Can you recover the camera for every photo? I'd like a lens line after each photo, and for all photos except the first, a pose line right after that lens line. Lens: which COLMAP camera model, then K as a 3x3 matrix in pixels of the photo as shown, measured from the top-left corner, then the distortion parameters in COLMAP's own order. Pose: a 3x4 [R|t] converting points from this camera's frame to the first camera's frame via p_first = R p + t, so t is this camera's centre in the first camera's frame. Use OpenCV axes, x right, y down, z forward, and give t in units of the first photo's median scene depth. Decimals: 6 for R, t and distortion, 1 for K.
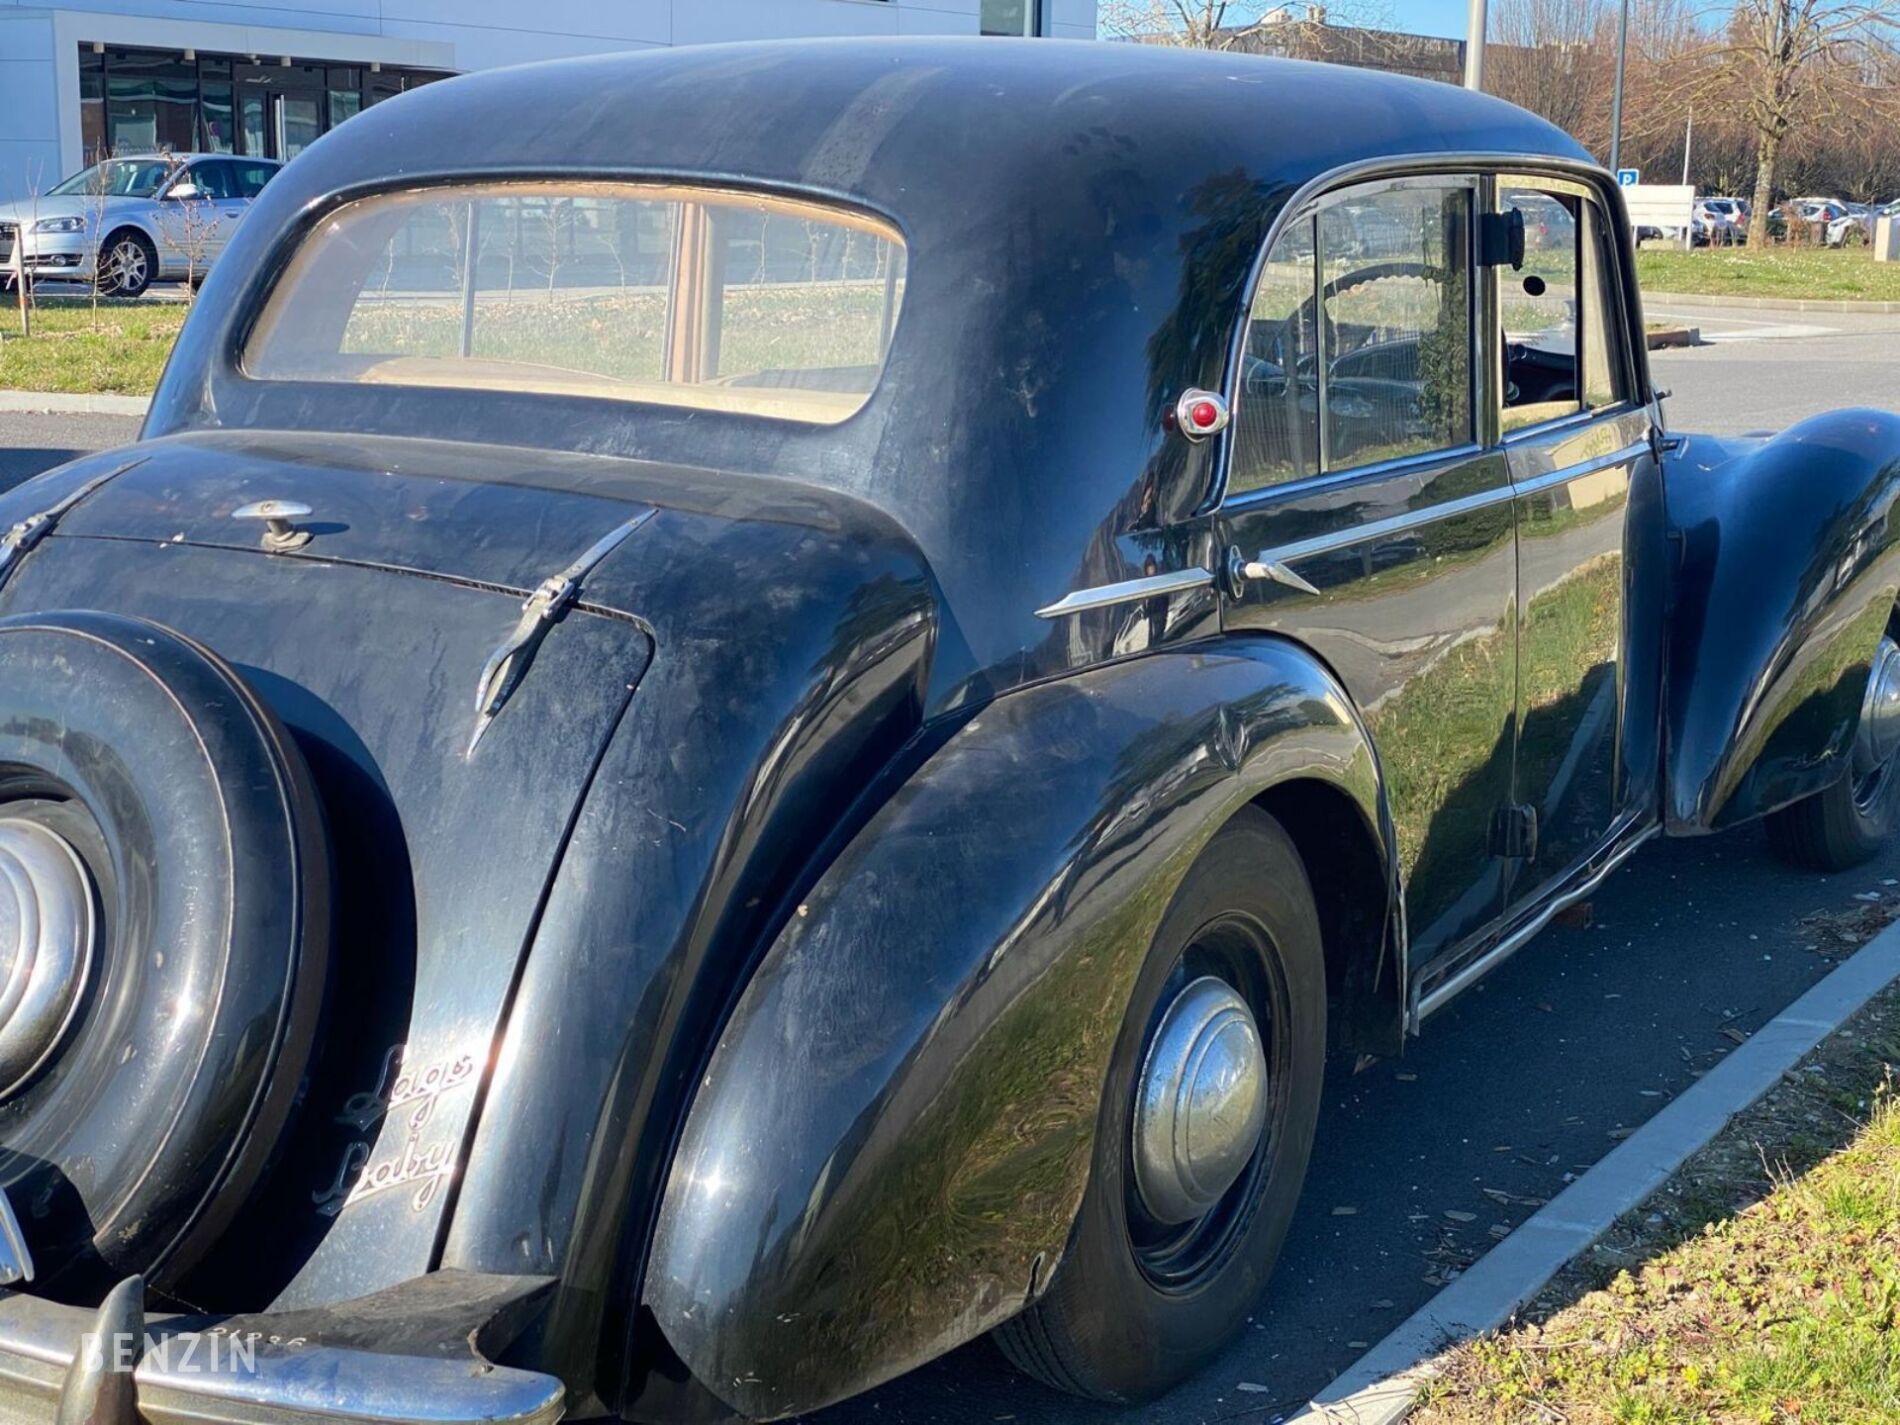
lens RADIAL K [[2788.6, 0, 952.7], [0, 2788.6, 733.4], [0, 0, 1]] dist [0.103495, 0.000000]
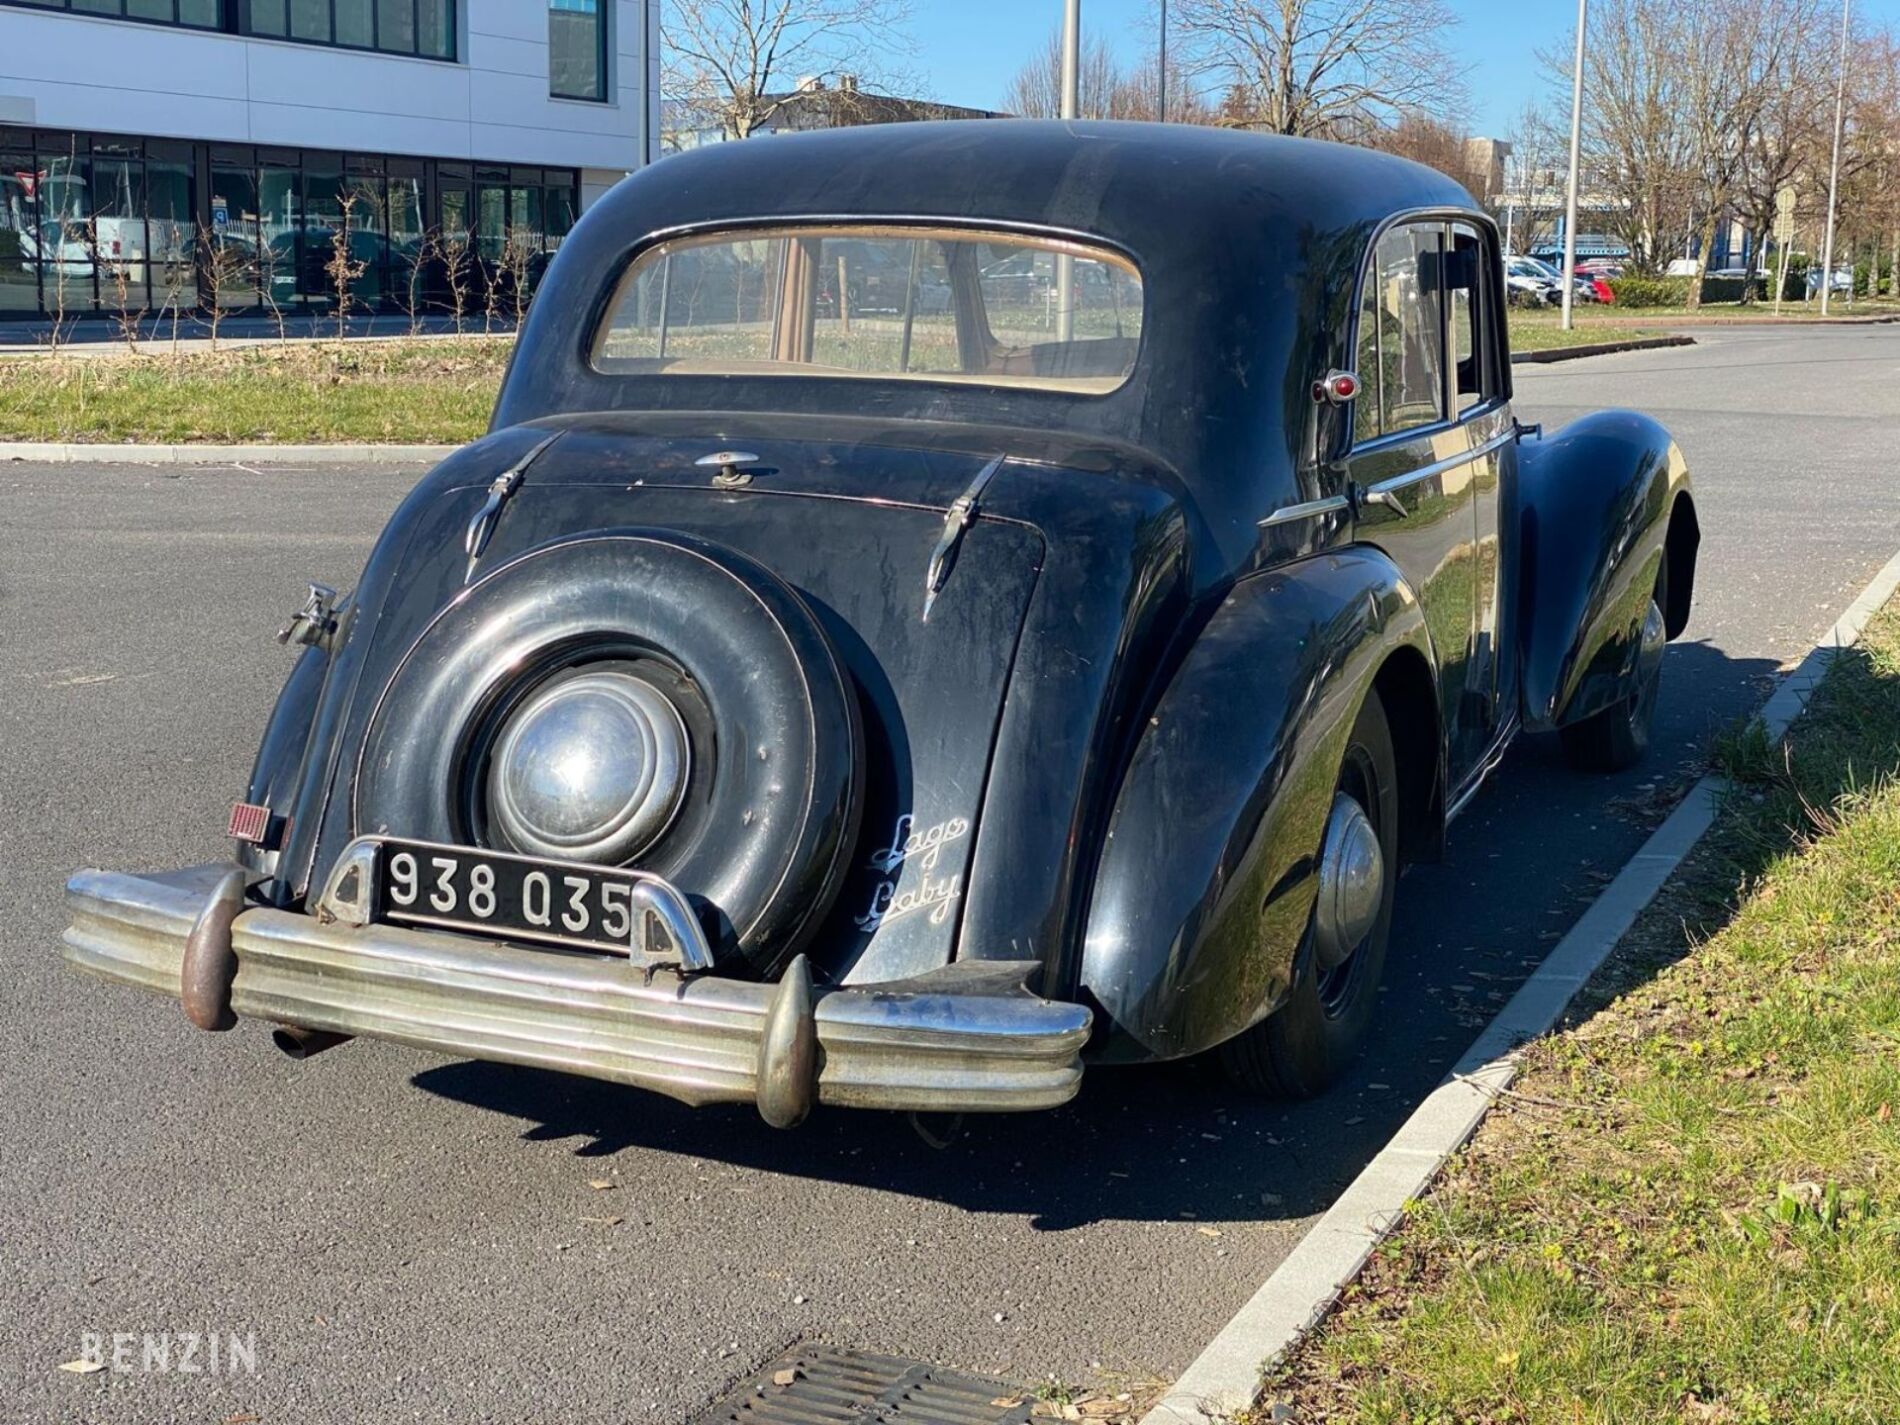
lens RADIAL K [[2788.6, 0, 947.5], [0, 2788.6, 697.7], [0, 0, 1]] dist [0.103495, 0.000000]
pose [[0.985396, -0.026082, 0.168266, -0.354289], [0.031677, 0.999028, -0.030651, 0.081069], [-0.167303, 0.035533, 0.985265, -0.361370]]
